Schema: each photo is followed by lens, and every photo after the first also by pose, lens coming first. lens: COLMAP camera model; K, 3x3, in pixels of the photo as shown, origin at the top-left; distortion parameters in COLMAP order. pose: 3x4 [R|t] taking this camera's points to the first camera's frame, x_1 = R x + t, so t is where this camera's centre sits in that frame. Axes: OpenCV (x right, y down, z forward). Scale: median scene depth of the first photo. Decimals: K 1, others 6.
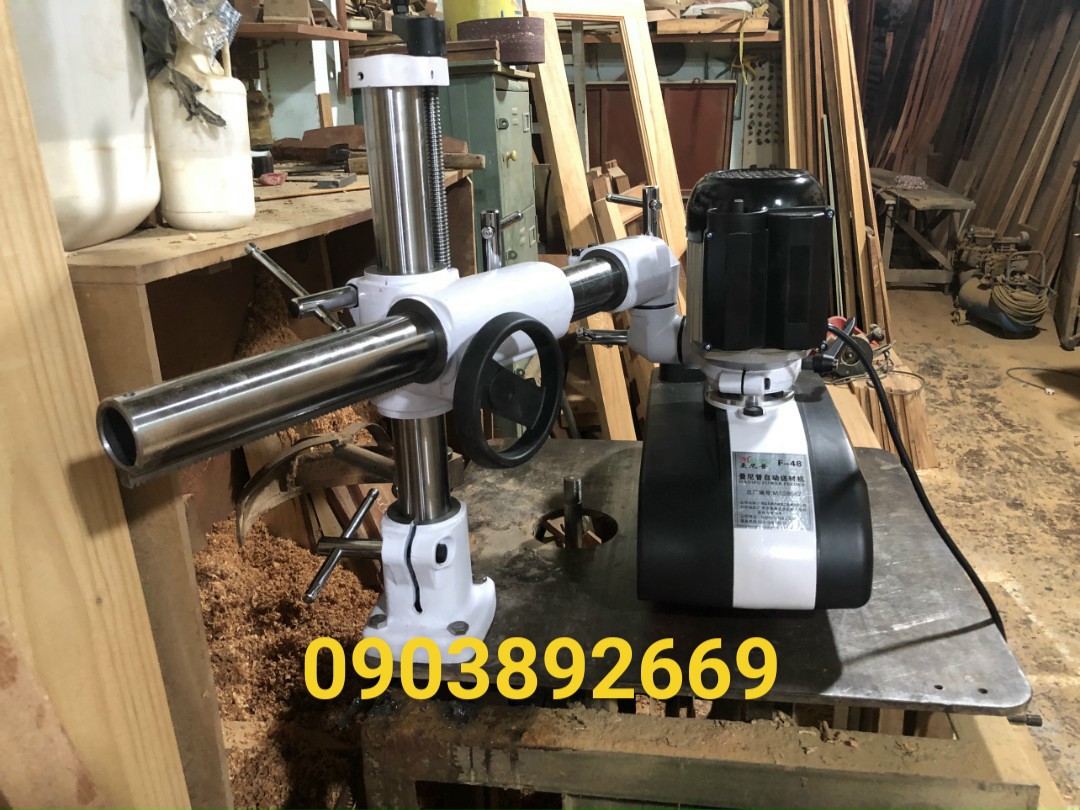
lens RADIAL K [[899.0, 0, 526.9], [0, 899.0, 397.5], [0, 0, 1]] dist [0.008184, 0.001141]
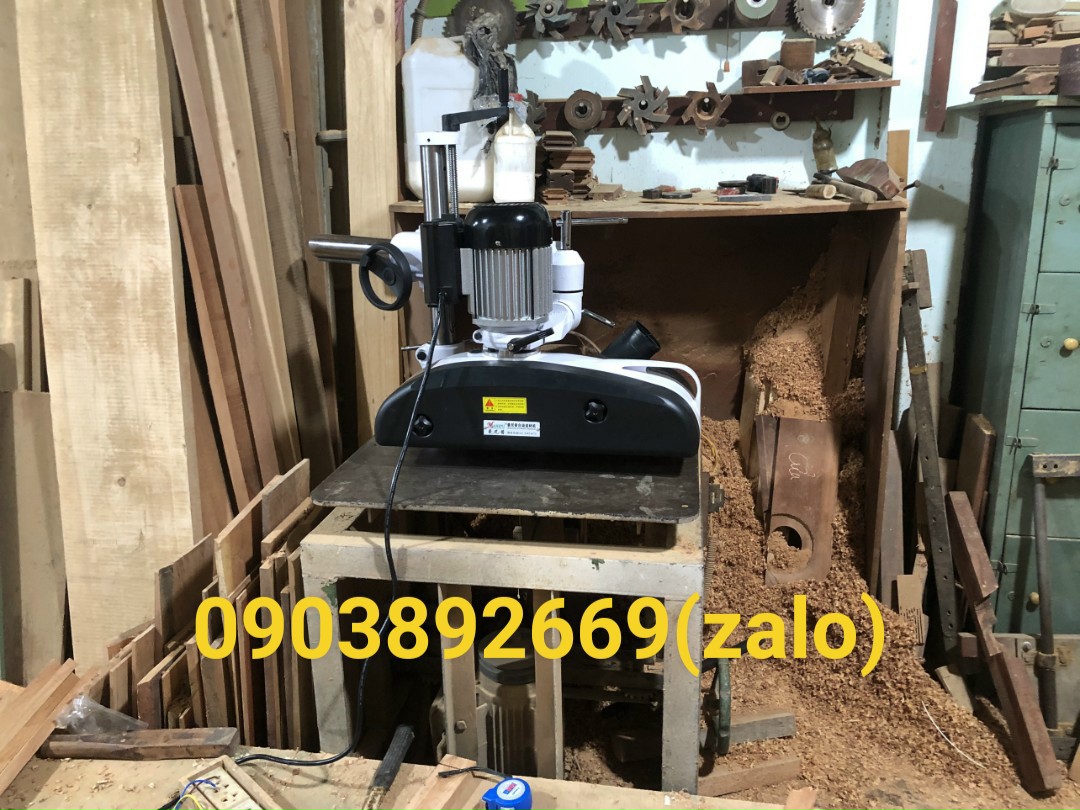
lens RADIAL K [[899.0, 0, 526.9], [0, 899.0, 397.5], [0, 0, 1]] dist [0.008184, 0.001141]
pose [[-0.033285, 0.300901, -0.953074, 2.148116], [-0.292187, 0.909012, 0.297194, -0.487782], [0.955782, 0.288368, 0.057663, 1.219599]]
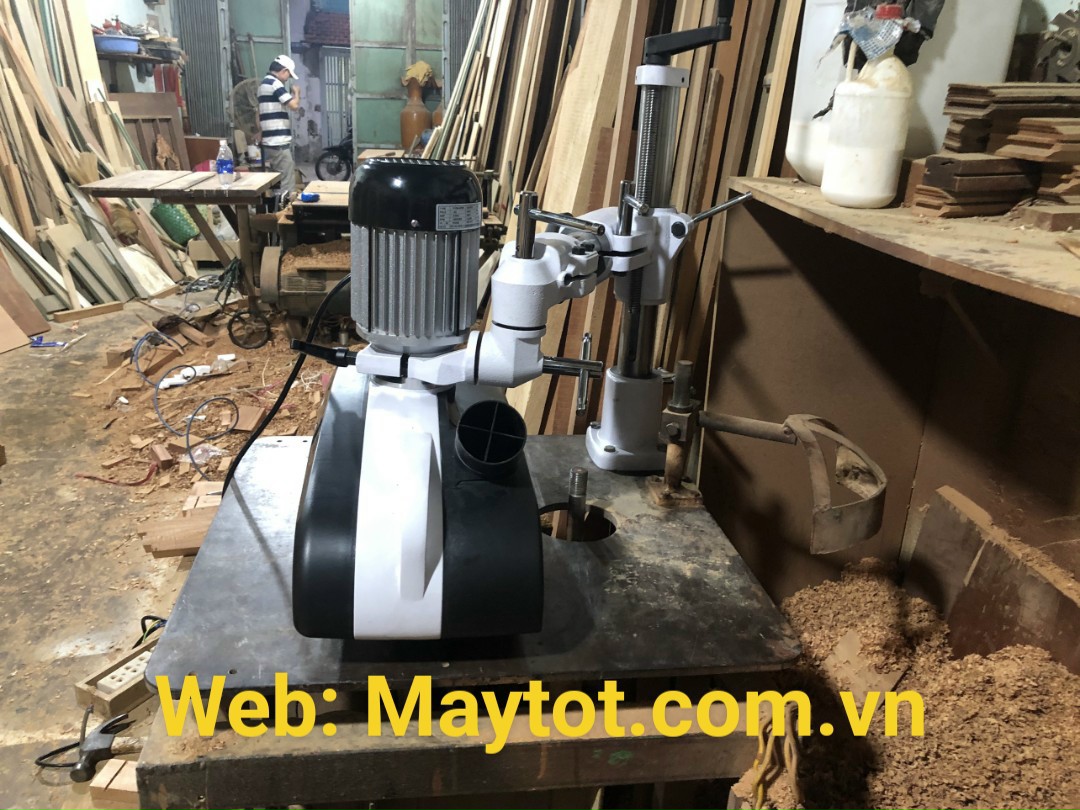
lens RADIAL K [[899.0, 0, 526.9], [0, 899.0, 397.5], [0, 0, 1]] dist [0.008184, 0.001141]
pose [[-0.957016, 0.073808, -0.280487, 0.540241], [-0.112530, 0.796830, 0.593631, -0.774059], [0.267315, 0.599678, -0.754274, 2.311481]]
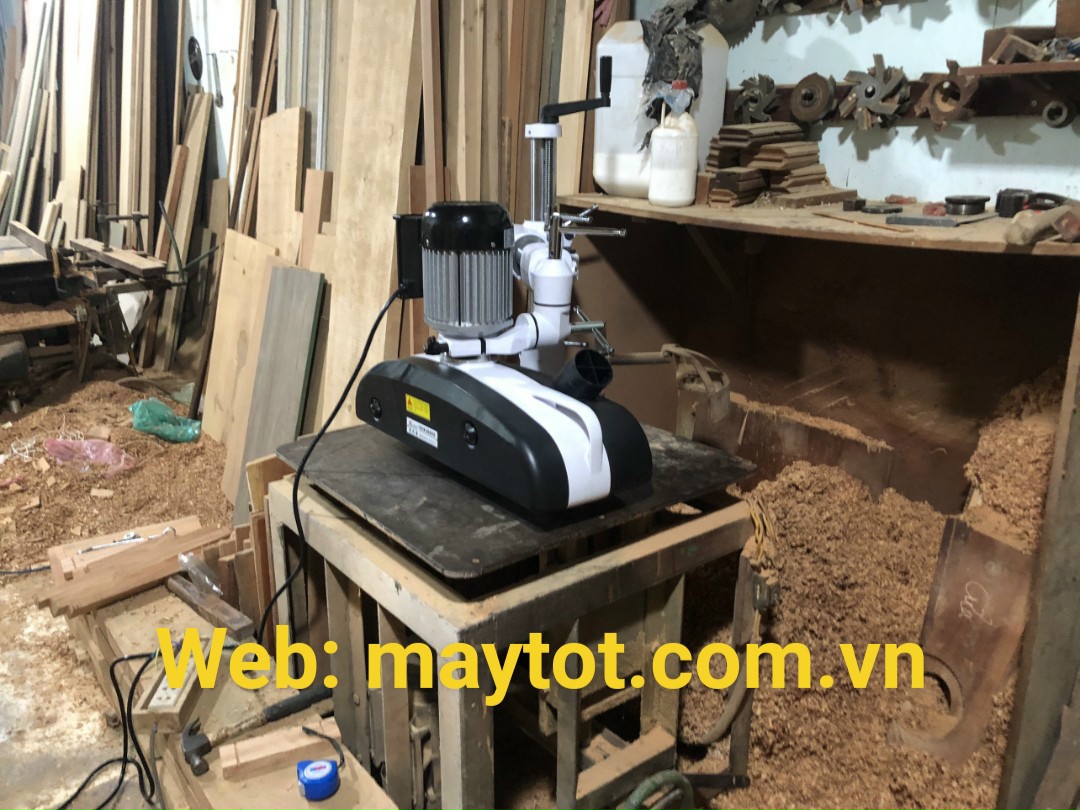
lens RADIAL K [[889.6, 0, 514.4], [0, 889.6, 390.3], [0, 0, 1]] dist [0.004674, 0.011318]
pose [[-0.700816, 0.231504, -0.674731, 1.484388], [-0.202558, 0.842356, 0.499406, -0.863259], [0.683979, 0.486664, -0.543444, 2.342003]]
